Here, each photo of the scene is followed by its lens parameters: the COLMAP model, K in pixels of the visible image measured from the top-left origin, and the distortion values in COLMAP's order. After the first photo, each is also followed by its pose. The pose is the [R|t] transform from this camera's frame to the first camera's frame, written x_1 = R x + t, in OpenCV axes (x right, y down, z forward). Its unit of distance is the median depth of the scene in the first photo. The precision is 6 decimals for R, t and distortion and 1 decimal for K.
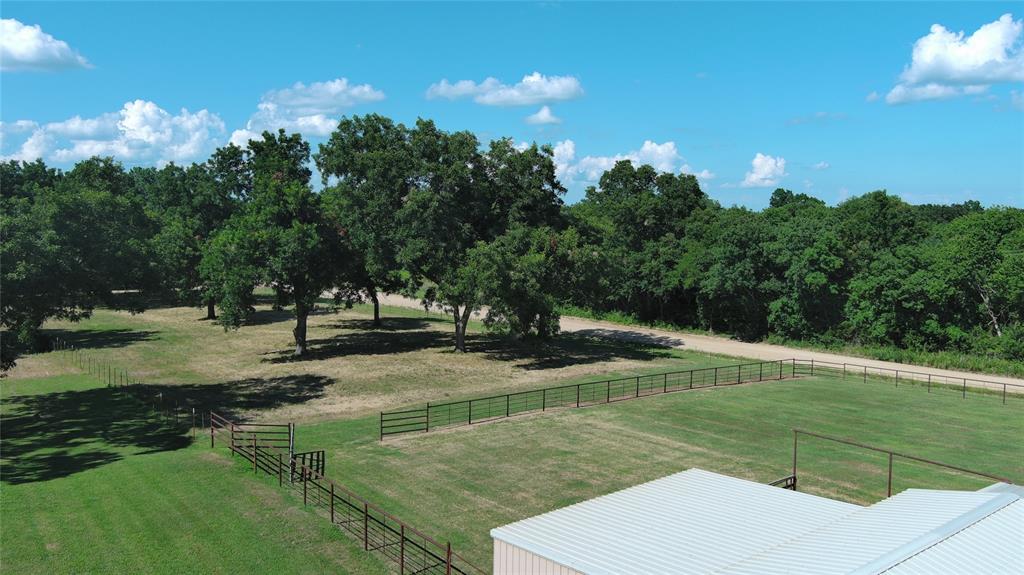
lens RADIAL K [[809.2, 0, 509.9], [0, 809.2, 289.2], [0, 0, 1]] dist [0.023781, -0.031902]
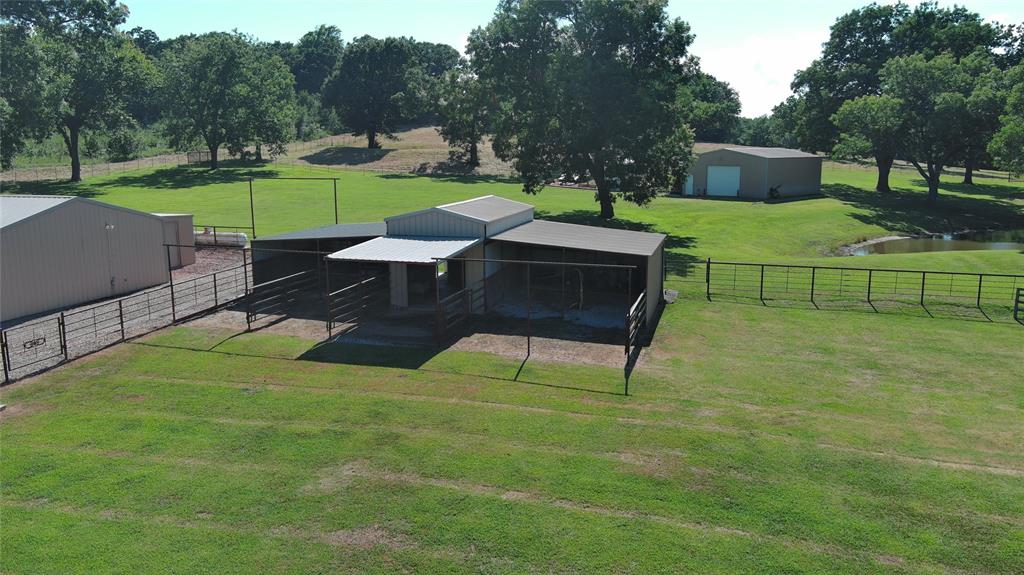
lens RADIAL K [[809.2, 0, 509.9], [0, 809.2, 289.2], [0, 0, 1]] dist [0.023781, -0.031902]
pose [[-0.800385, 0.092859, -0.592250, 0.748454], [-0.071763, 0.965985, 0.248439, -0.010778], [0.595175, 0.241349, -0.766497, 1.216117]]
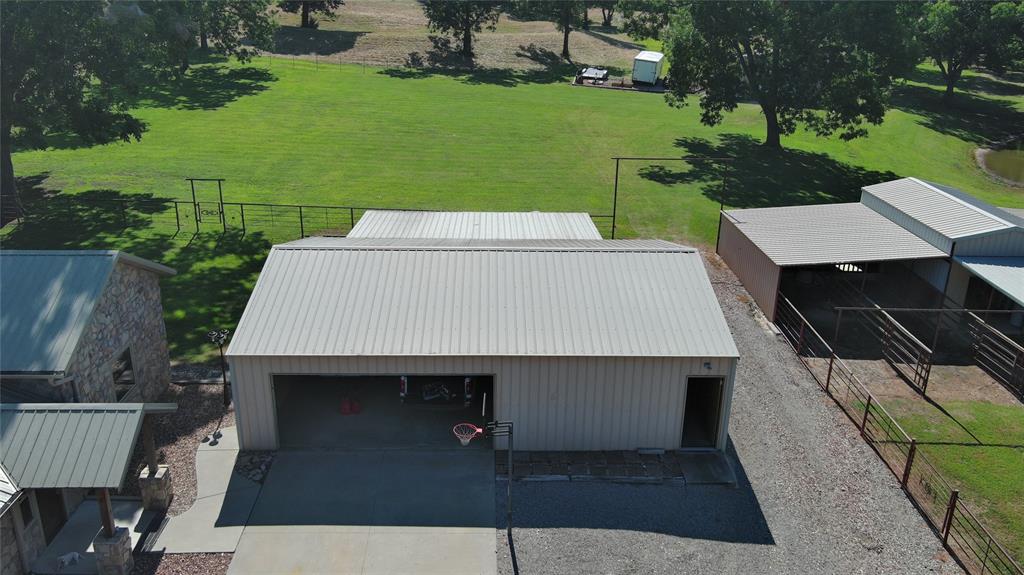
lens RADIAL K [[809.2, 0, 509.9], [0, 809.2, 289.2], [0, 0, 1]] dist [0.023781, -0.031902]
pose [[-0.595418, 0.265119, -0.758413, 1.237551], [-0.103935, 0.910634, 0.399929, -0.090915], [0.796665, 0.316950, -0.514653, 0.505092]]
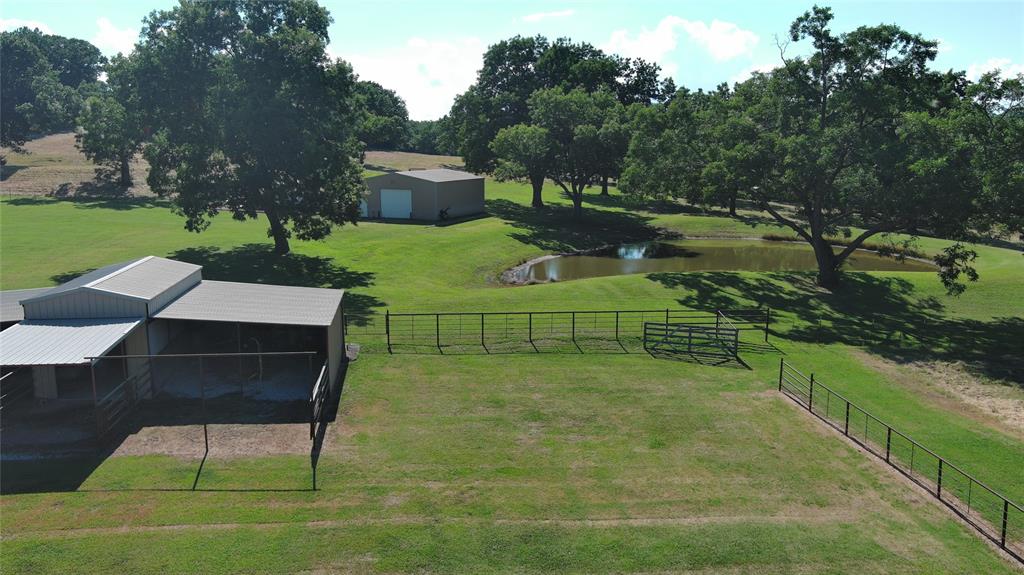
lens RADIAL K [[809.2, 0, 509.9], [0, 809.2, 289.2], [0, 0, 1]] dist [0.023781, -0.031902]
pose [[-0.509559, 0.140938, -0.848814, 0.746415], [-0.096968, 0.970803, 0.219405, -0.084438], [0.854954, 0.194108, -0.481015, 1.210113]]
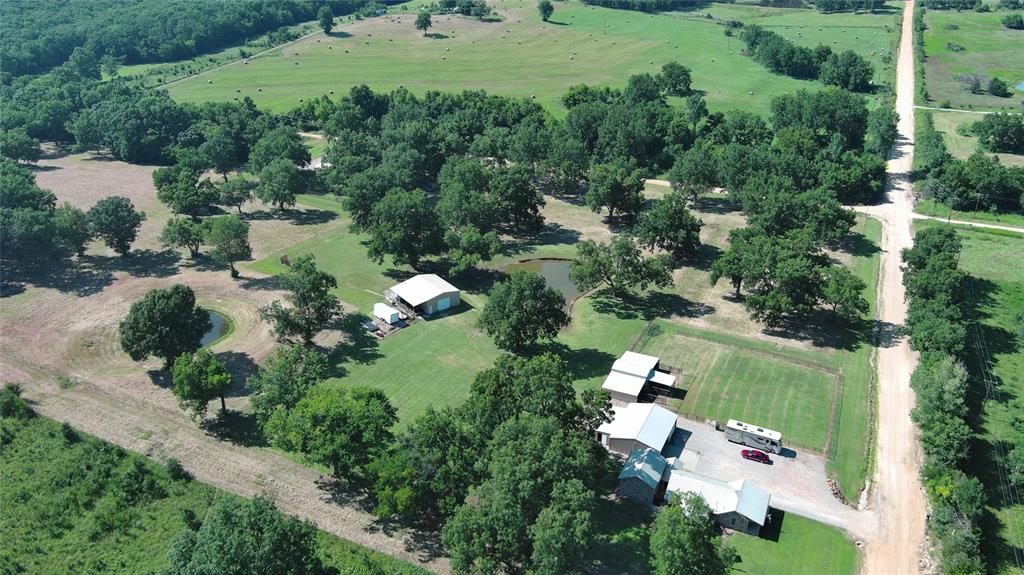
lens RADIAL K [[809.2, 0, 509.9], [0, 809.2, 289.2], [0, 0, 1]] dist [0.023781, -0.031902]
pose [[0.449646, 0.380534, -0.808091, 3.579741], [-0.094051, 0.919850, 0.380829, -2.045708], [0.888241, -0.095237, 0.449397, -2.365380]]
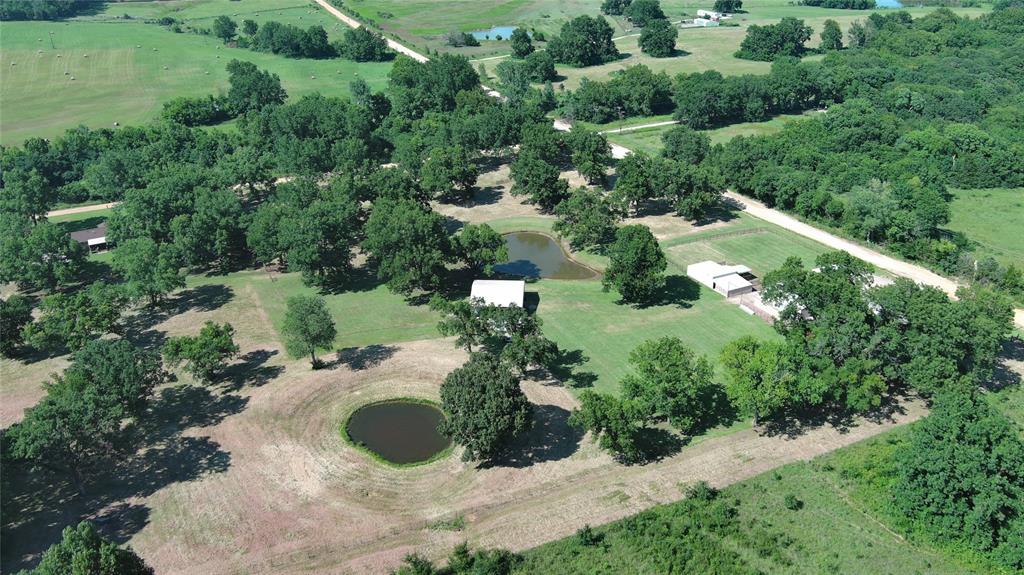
lens RADIAL K [[809.2, 0, 509.9], [0, 809.2, 289.2], [0, 0, 1]] dist [0.023781, -0.031902]
pose [[0.977095, 0.079681, -0.197324, -0.100617], [-0.006638, 0.938215, 0.345988, -1.732682], [0.212701, -0.336753, 0.917254, -5.287227]]
